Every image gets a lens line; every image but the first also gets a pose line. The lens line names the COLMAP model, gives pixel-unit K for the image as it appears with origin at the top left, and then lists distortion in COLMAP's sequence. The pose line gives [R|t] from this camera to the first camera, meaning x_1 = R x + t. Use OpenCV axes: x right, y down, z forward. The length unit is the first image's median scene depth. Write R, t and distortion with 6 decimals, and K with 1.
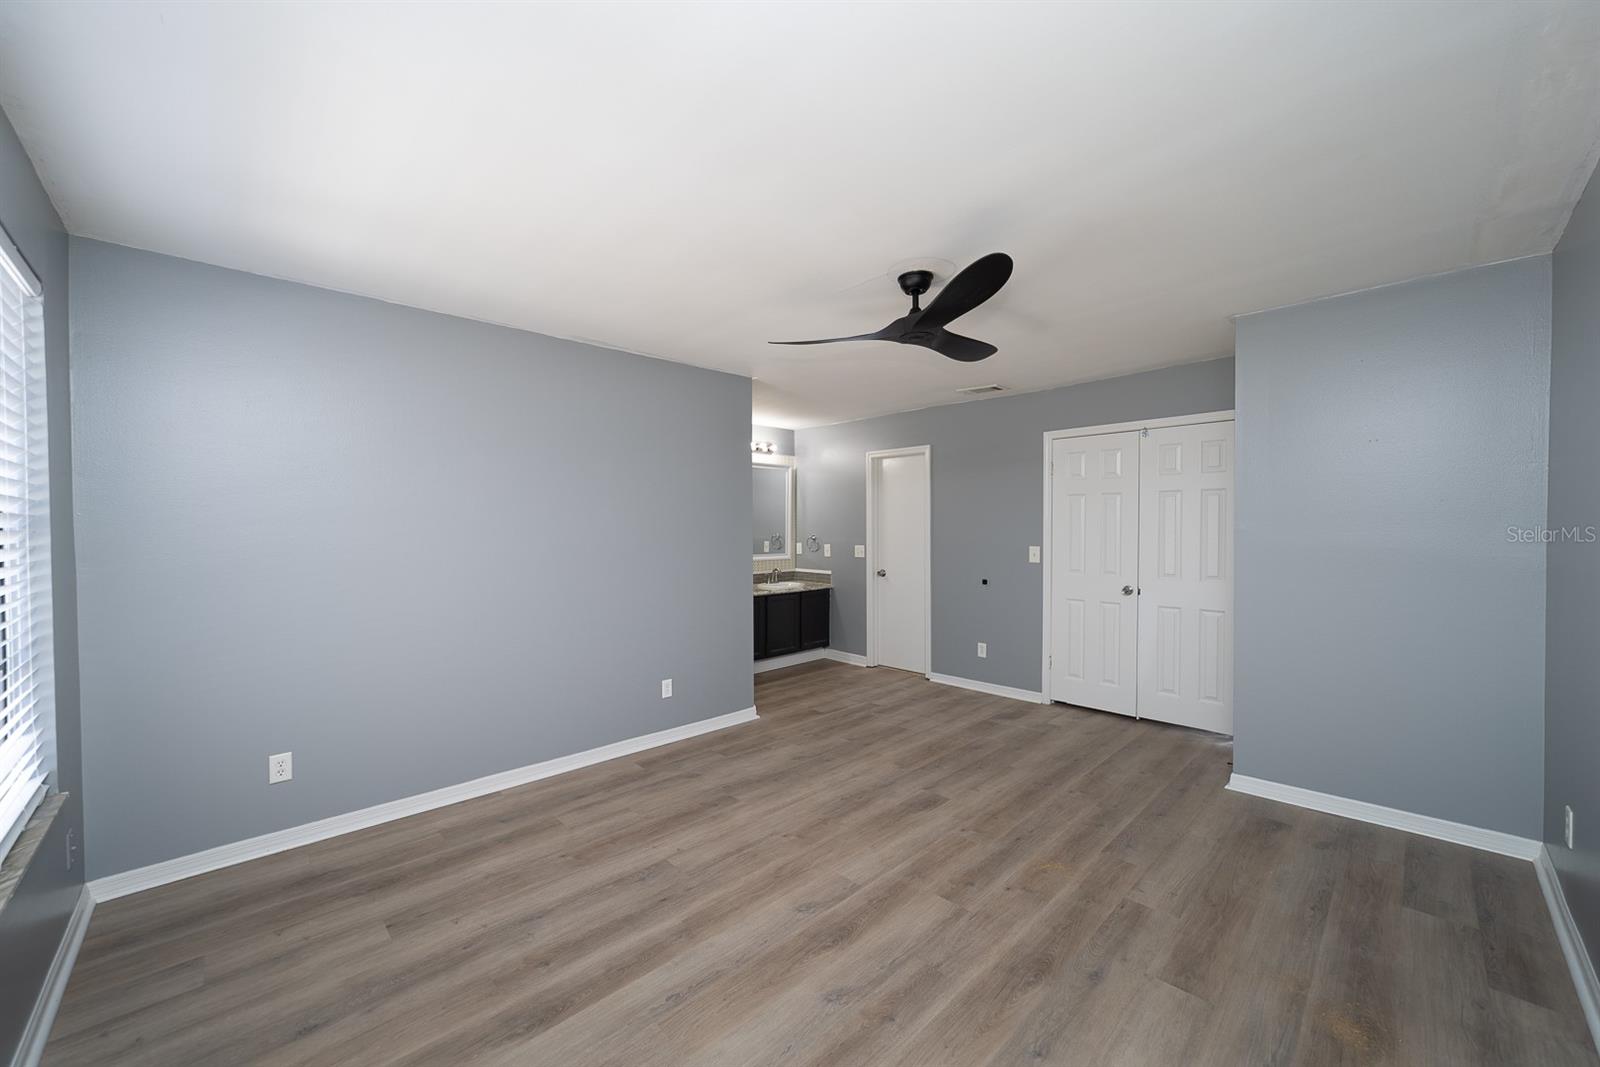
lens RADIAL K [[613.2, 0, 802.2], [0, 613.2, 541.4], [0, 0, 1]] dist [-0.005515, 0.003958]
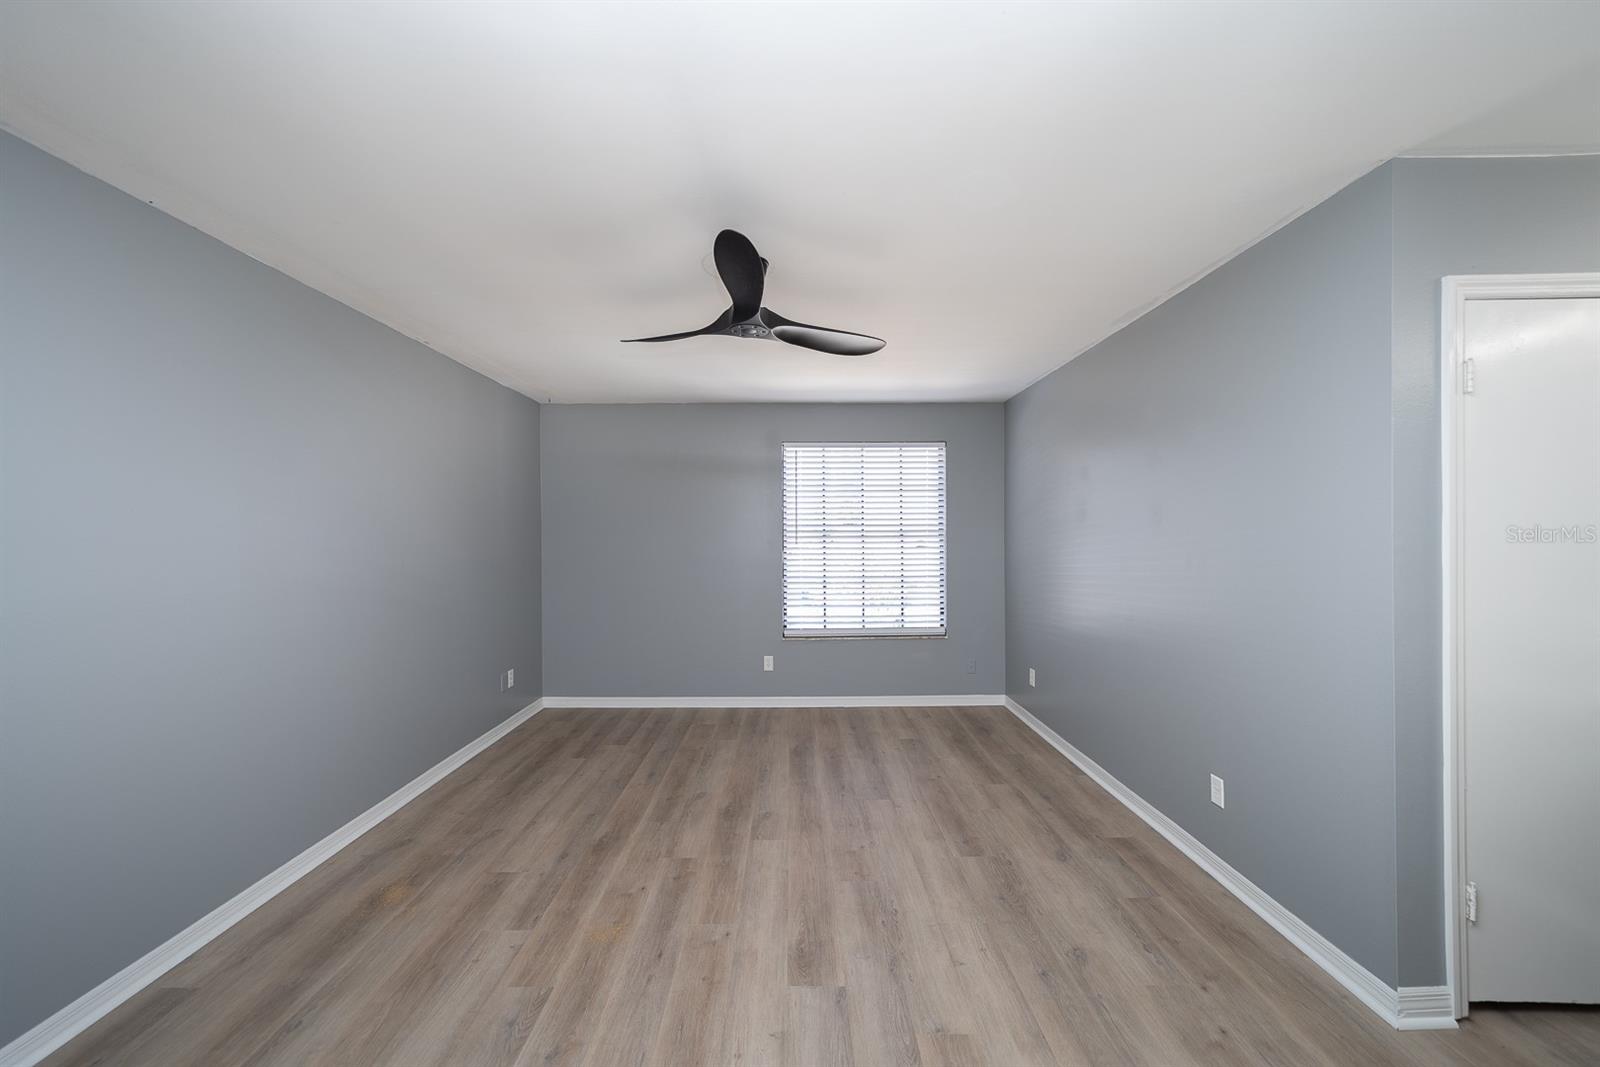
lens RADIAL K [[613.2, 0, 791.6], [0, 613.2, 535.2], [0, 0, 1]] dist [-0.005515, 0.003958]
pose [[-0.702117, 0.008103, -0.712016, 0.741508], [-0.004665, 0.999861, 0.015979, -0.041363], [0.712047, 0.014540, -0.701982, 1.574652]]
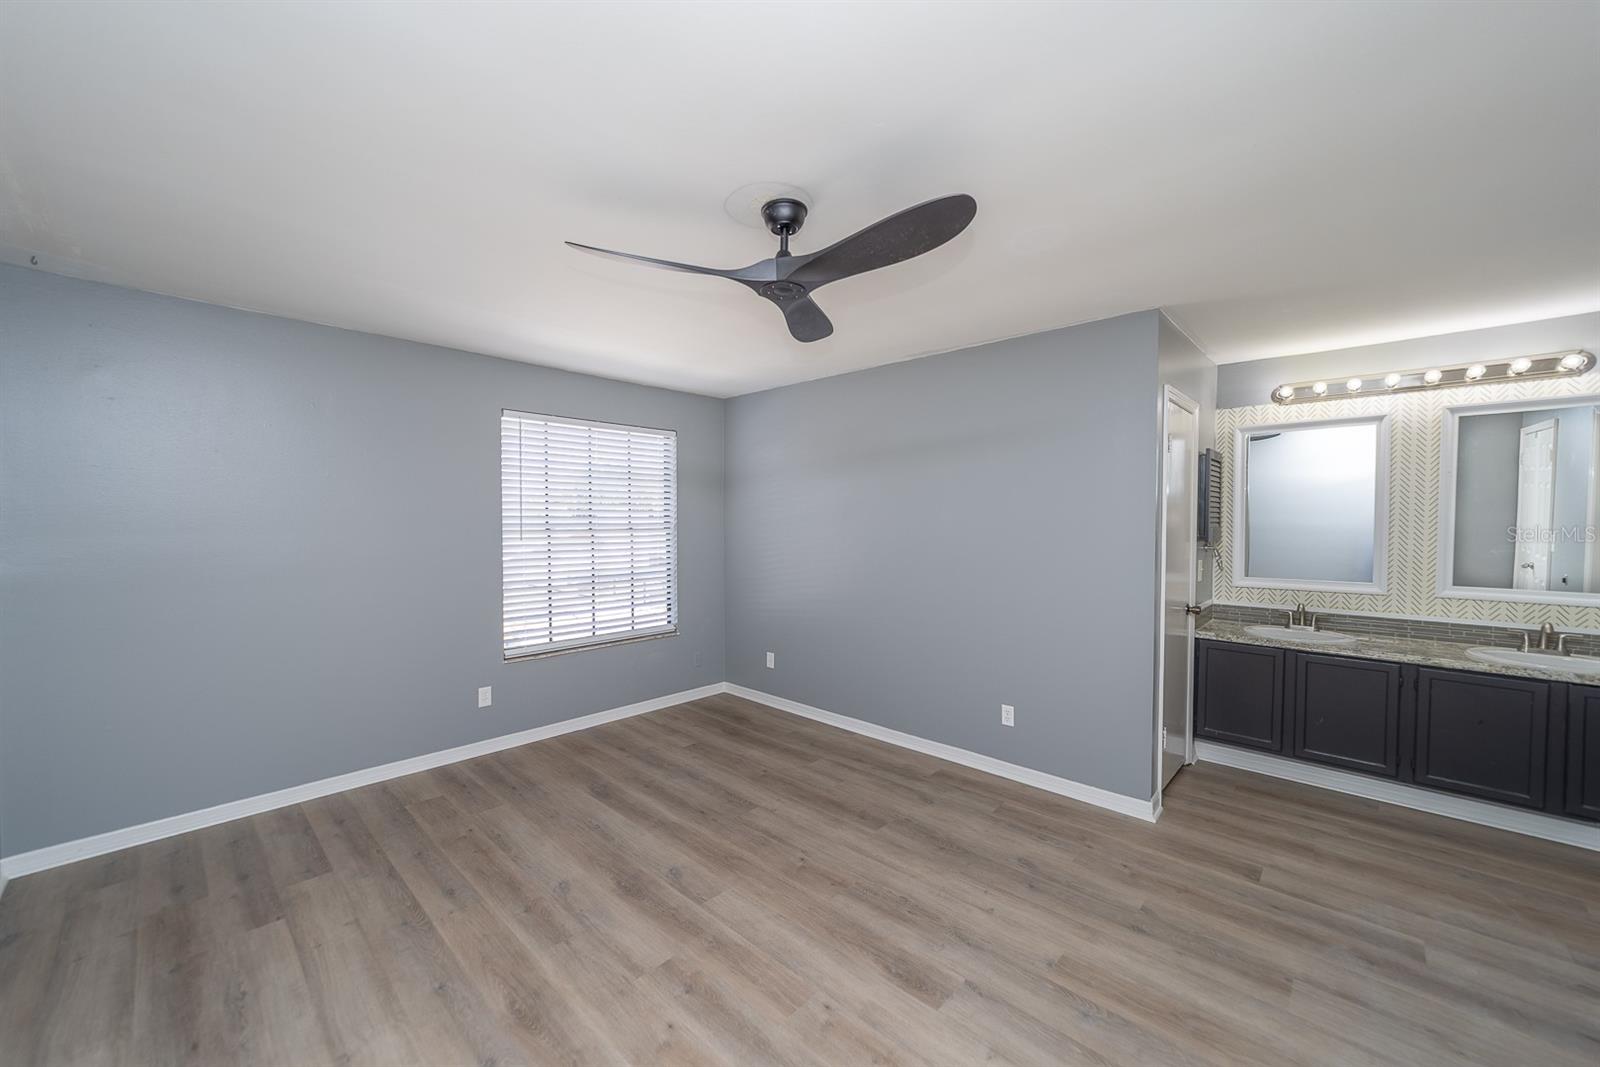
lens RADIAL K [[613.2, 0, 795.3], [0, 613.2, 543.0], [0, 0, 1]] dist [-0.005515, 0.003958]
pose [[0.036111, 0.039278, -0.998576, 0.886715], [-0.020390, 0.999048, 0.038560, -0.047905], [0.999140, 0.018968, 0.036877, 0.923062]]
